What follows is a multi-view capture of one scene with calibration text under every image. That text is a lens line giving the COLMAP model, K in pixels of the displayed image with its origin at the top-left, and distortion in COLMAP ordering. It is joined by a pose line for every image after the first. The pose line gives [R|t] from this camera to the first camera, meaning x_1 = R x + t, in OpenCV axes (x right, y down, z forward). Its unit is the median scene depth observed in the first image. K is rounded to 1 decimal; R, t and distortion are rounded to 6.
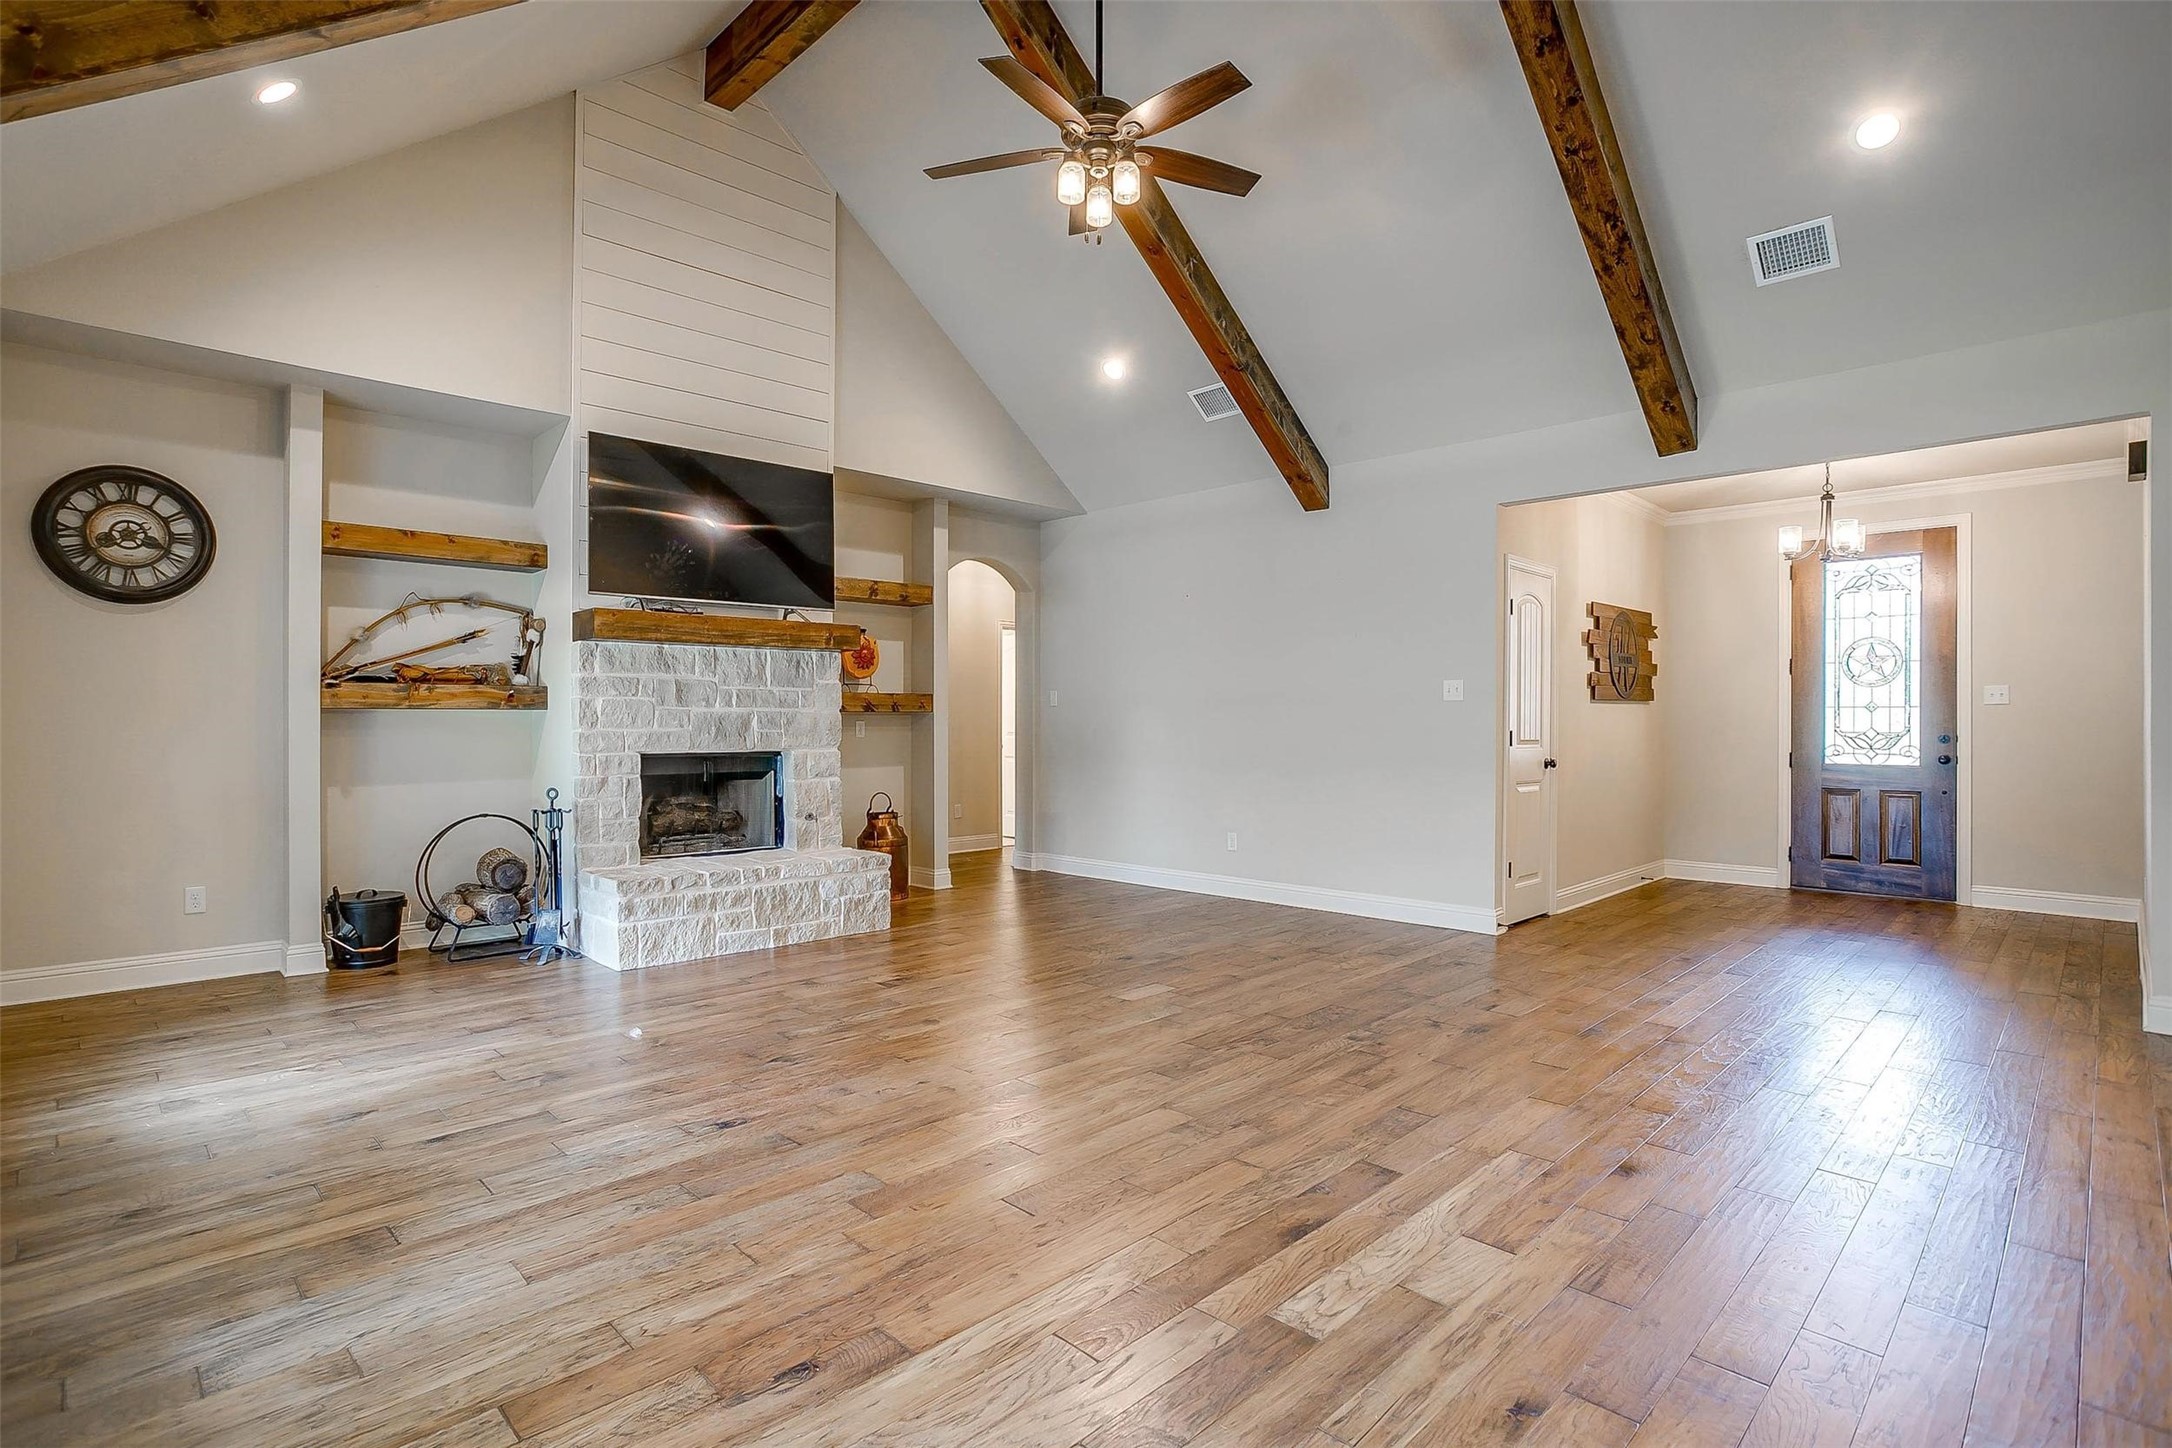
lens RADIAL K [[1053.7, 0, 1052.5], [0, 1053.7, 732.9], [0, 0, 1]] dist [-0.043970, 0.021373]
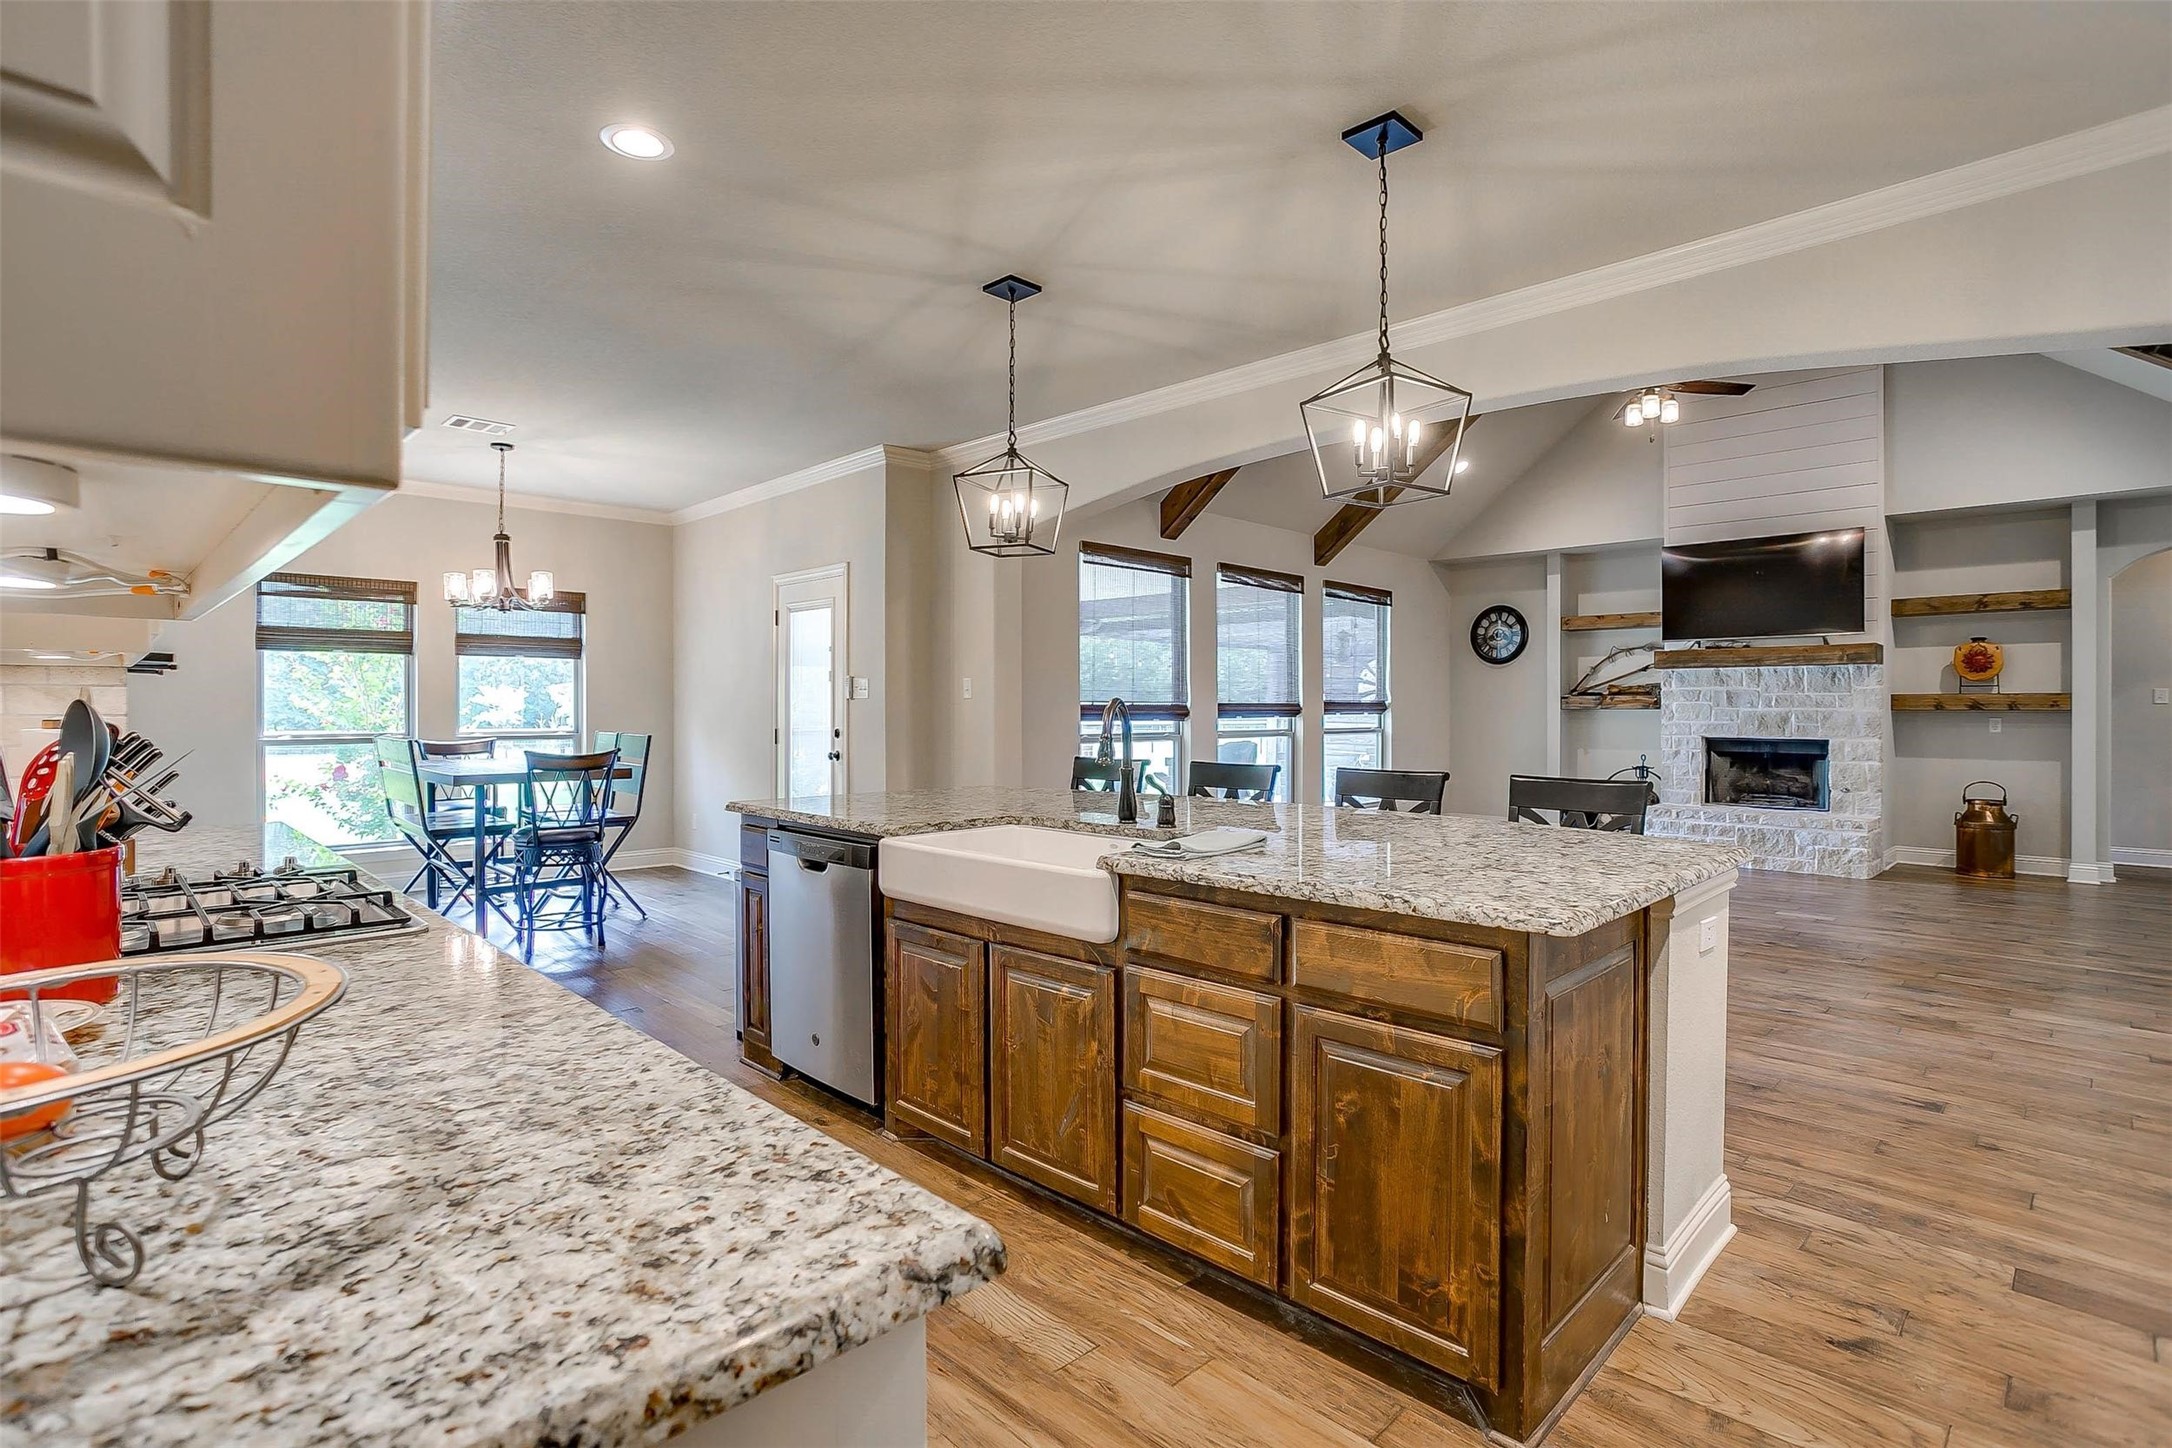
lens RADIAL K [[1053.7, 0, 1090.7], [0, 1053.7, 713.5], [0, 0, 1]] dist [-0.043970, 0.021373]
pose [[0.021927, 0.005833, -0.999743, 1.119657], [-0.014736, 0.999876, 0.005511, -0.010518], [0.999651, 0.014611, 0.022010, 0.020942]]
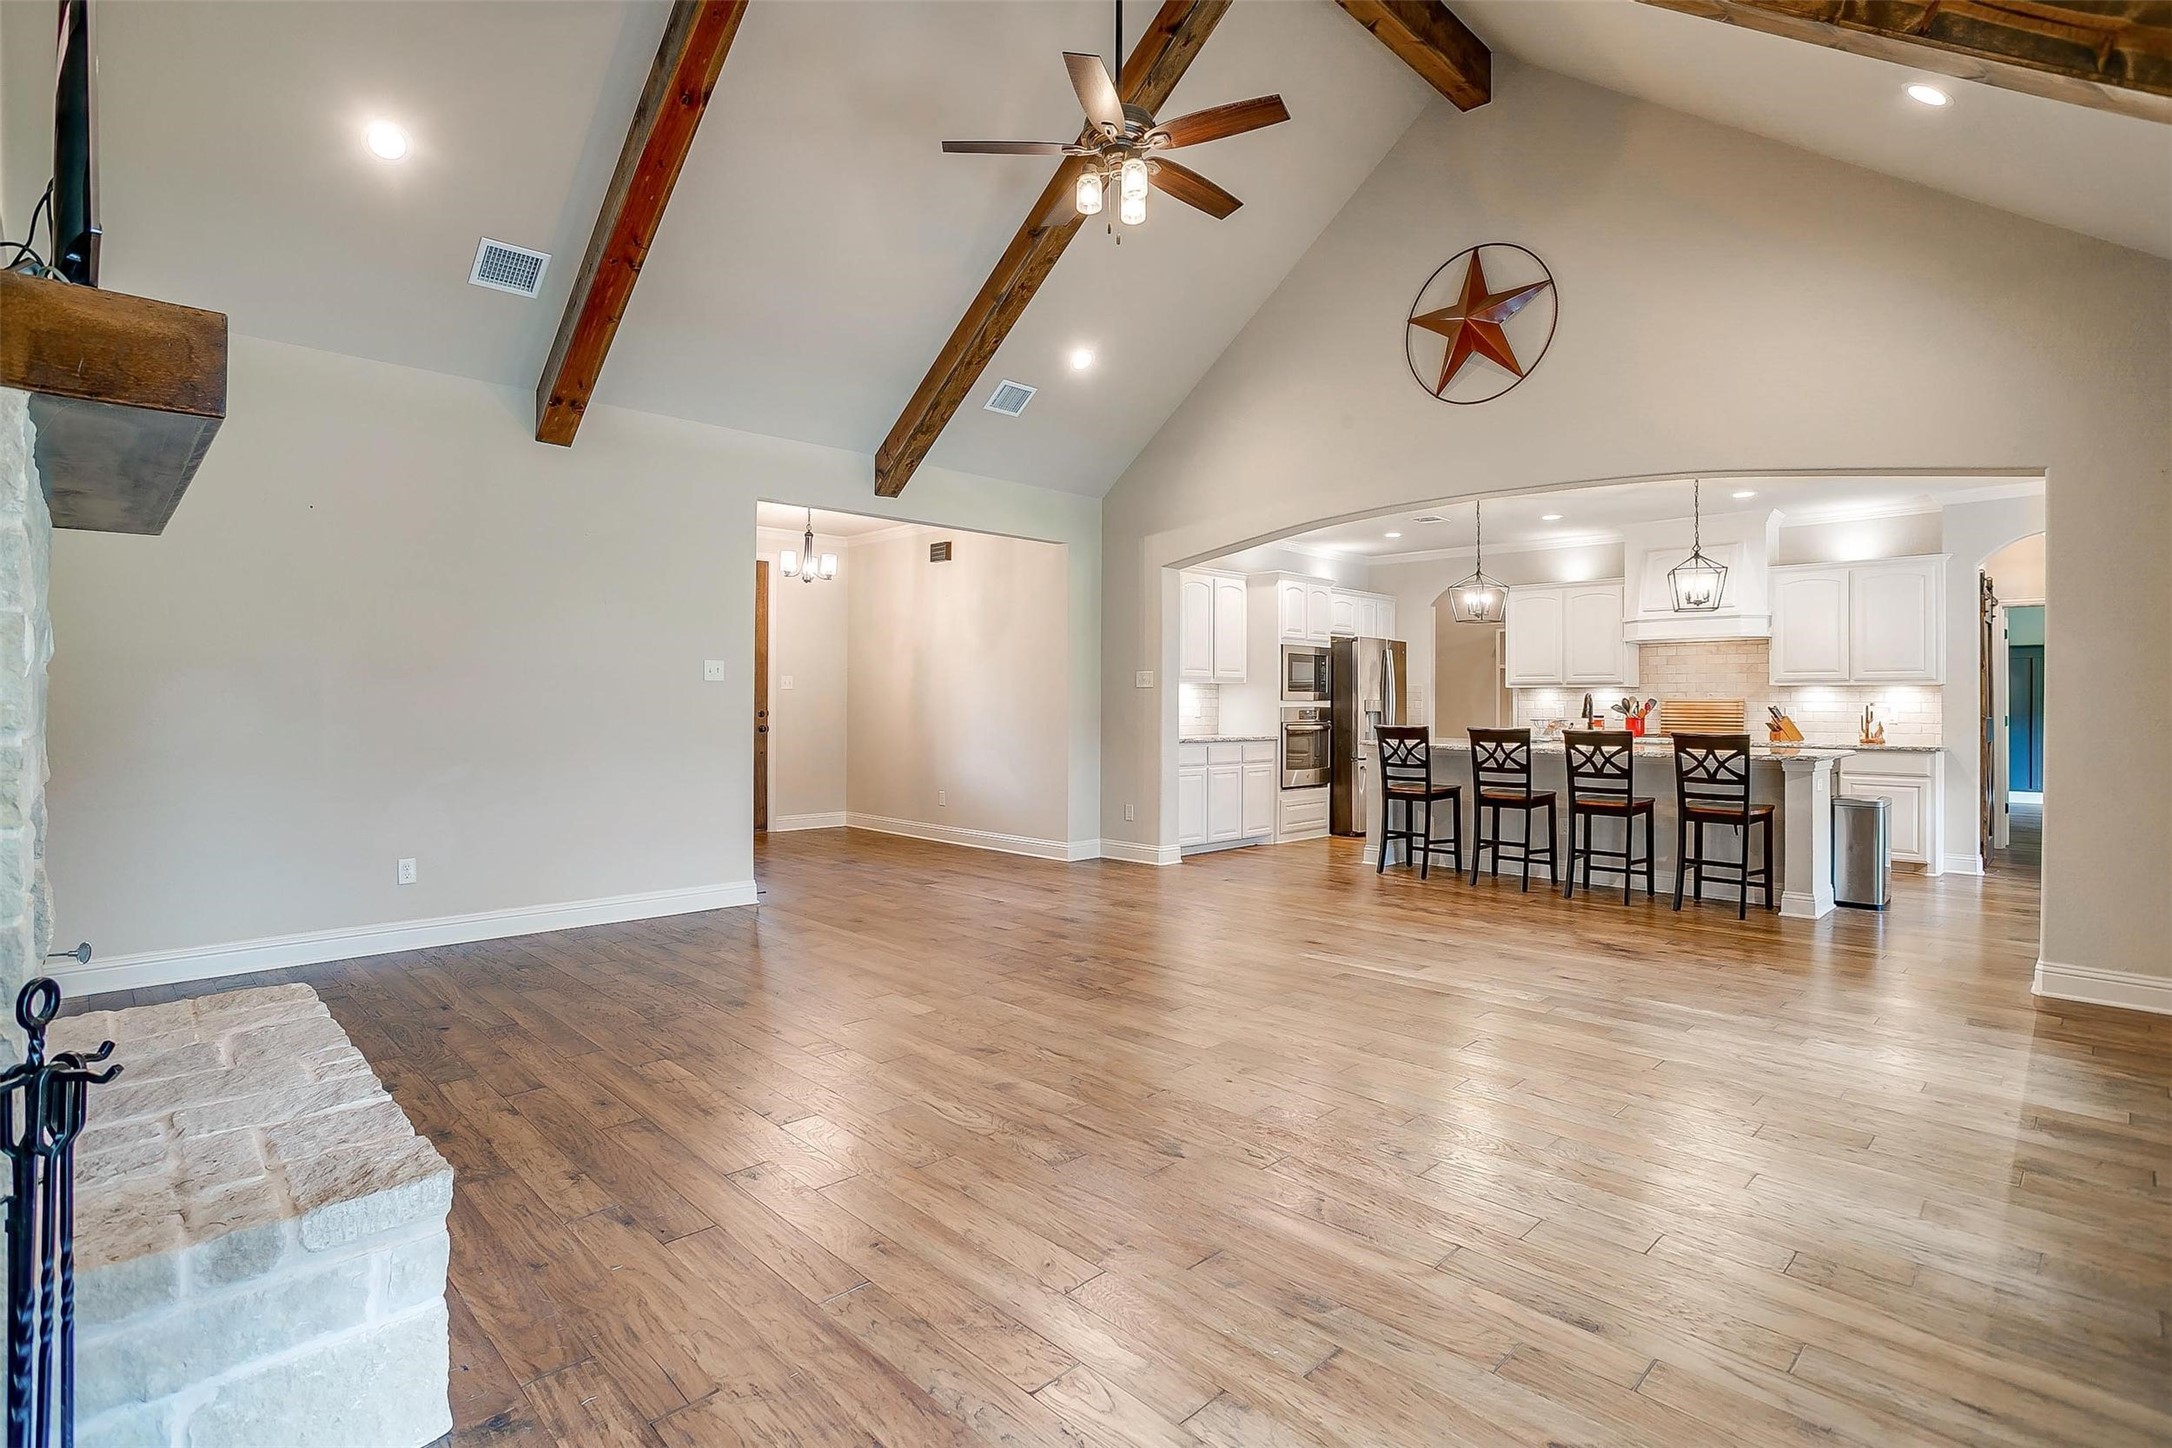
lens RADIAL K [[1053.7, 0, 1088.7], [0, 1053.7, 705.2], [0, 0, 1]] dist [-0.043970, 0.021373]
pose [[-0.011147, -0.002898, 0.999934, -0.628704], [0.006084, 0.999977, 0.002966, -0.008066], [-0.999919, 0.006116, -0.011129, 0.661803]]
